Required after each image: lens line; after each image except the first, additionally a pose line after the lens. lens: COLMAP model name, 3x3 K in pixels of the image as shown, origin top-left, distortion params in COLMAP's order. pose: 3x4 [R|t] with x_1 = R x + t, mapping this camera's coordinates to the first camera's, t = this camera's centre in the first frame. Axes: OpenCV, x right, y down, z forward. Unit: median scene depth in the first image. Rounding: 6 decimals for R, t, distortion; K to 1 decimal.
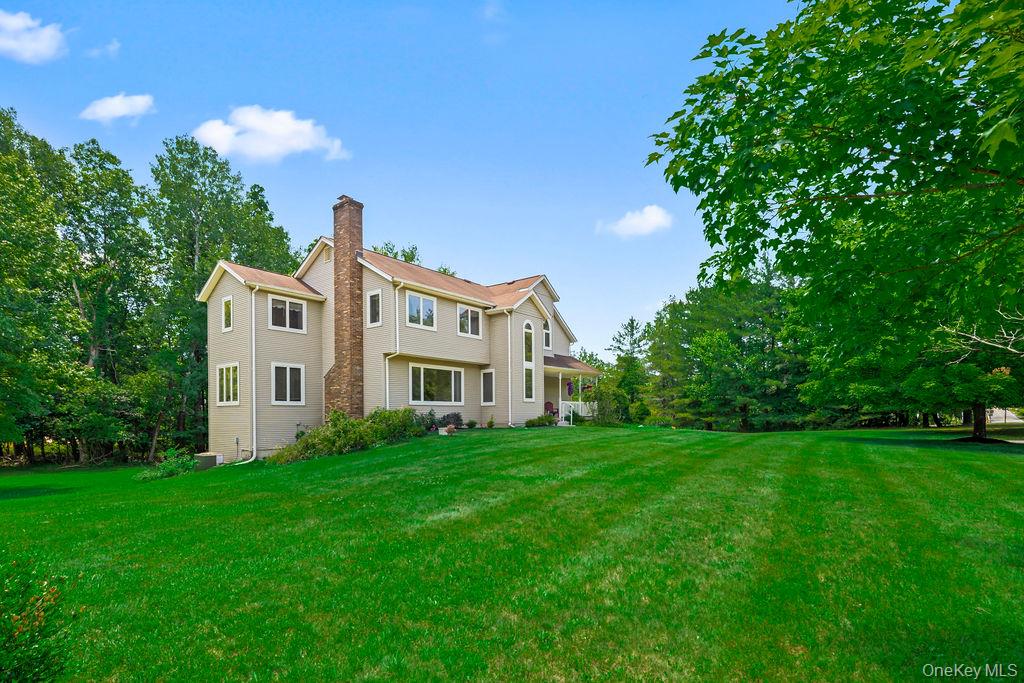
lens RADIAL K [[496.4, 0, 512.1], [0, 496.4, 390.1], [0, 0, 1]] dist [-0.000081, -0.000036]
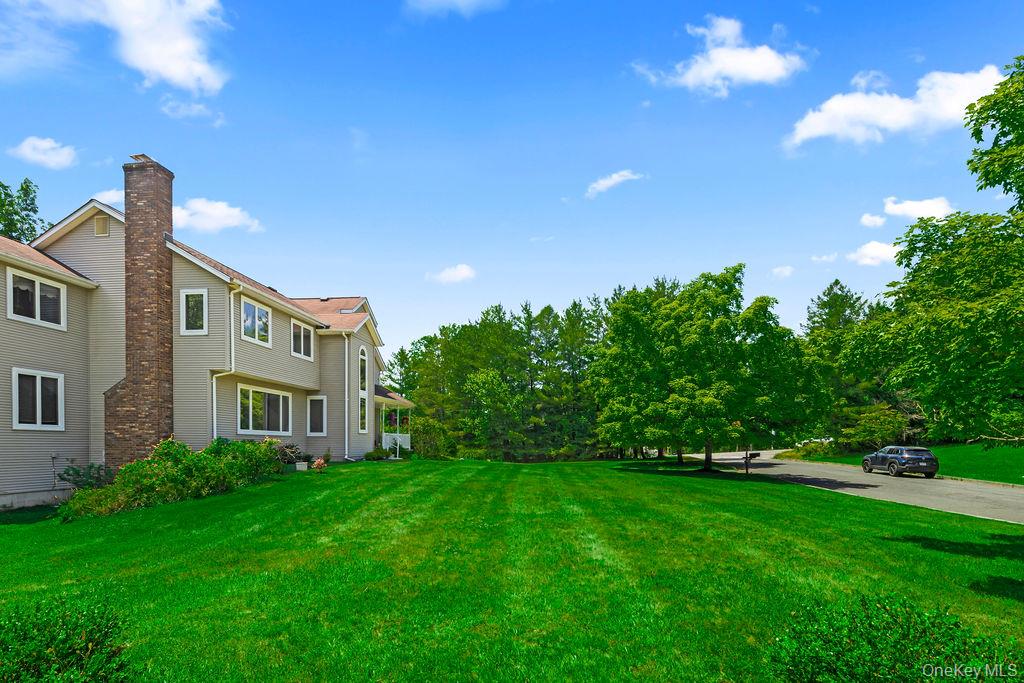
lens RADIAL K [[506.6, 0, 512.1], [0, 506.6, 431.4], [0, 0, 1]] dist [0.000036, -0.000221]
pose [[0.860529, 0.029417, 0.508552, -0.229507], [-0.042579, 0.998991, 0.014264, -0.006347], [-0.507619, -0.033928, 0.860913, 0.035771]]
